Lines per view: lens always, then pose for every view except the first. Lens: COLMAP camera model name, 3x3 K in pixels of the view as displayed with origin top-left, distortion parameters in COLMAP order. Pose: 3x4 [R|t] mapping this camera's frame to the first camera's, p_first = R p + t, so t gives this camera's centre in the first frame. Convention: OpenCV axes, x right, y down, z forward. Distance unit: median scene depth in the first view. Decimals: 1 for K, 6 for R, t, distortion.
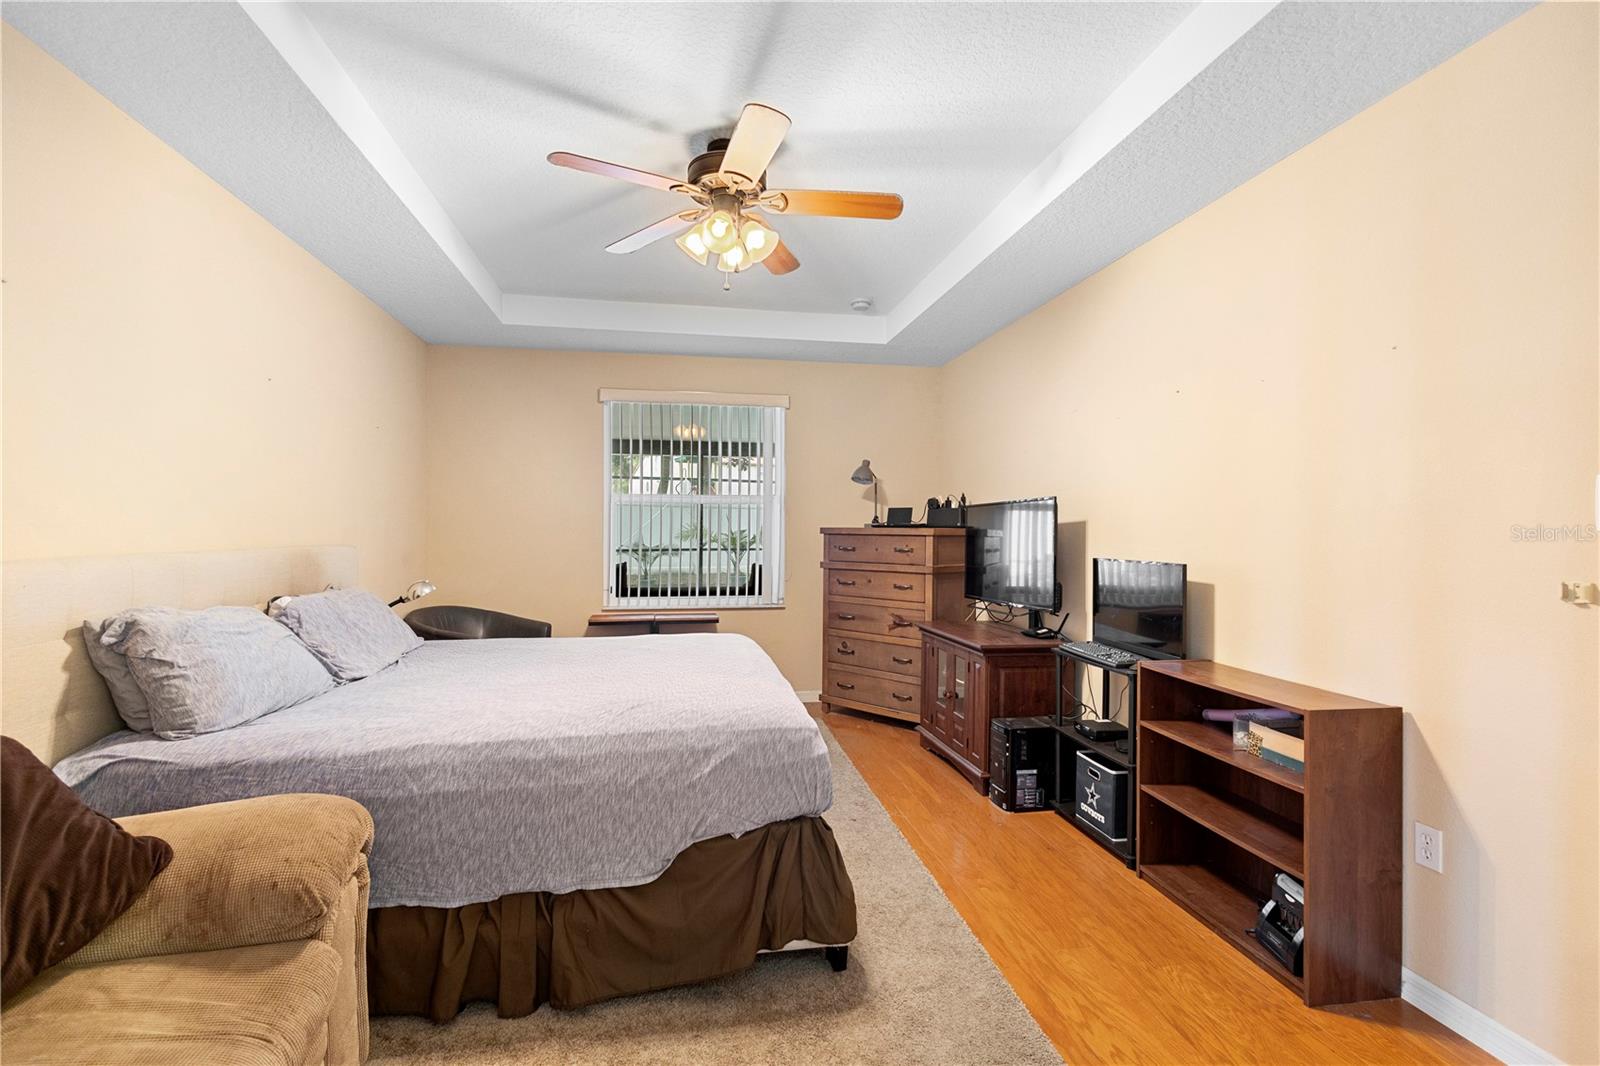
lens RADIAL K [[740.9, 0, 793.6], [0, 740.9, 522.8], [0, 0, 1]] dist [0.010549, -0.000770]
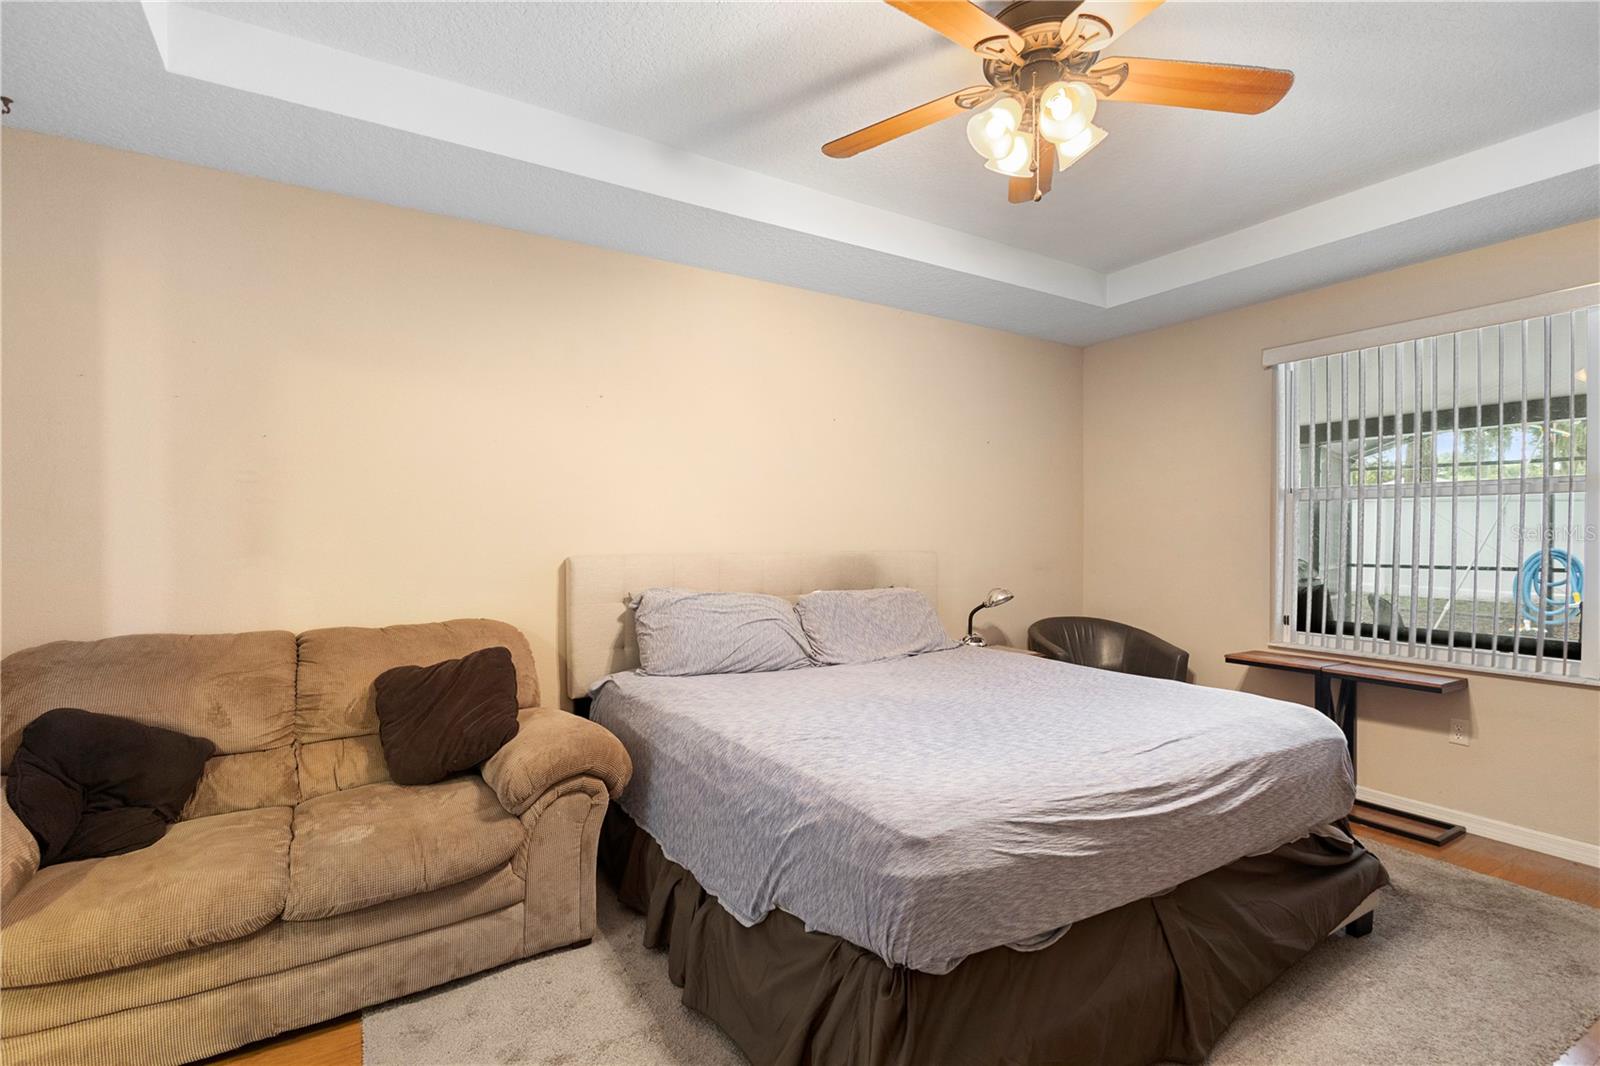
lens RADIAL K [[740.9, 0, 793.6], [0, 740.9, 522.8], [0, 0, 1]] dist [0.010549, -0.000770]
pose [[0.365350, -0.014634, -0.930755, 0.654320], [0.007140, 0.999891, -0.012918, 0.000646], [0.930843, -0.001926, 0.365415, 0.690376]]
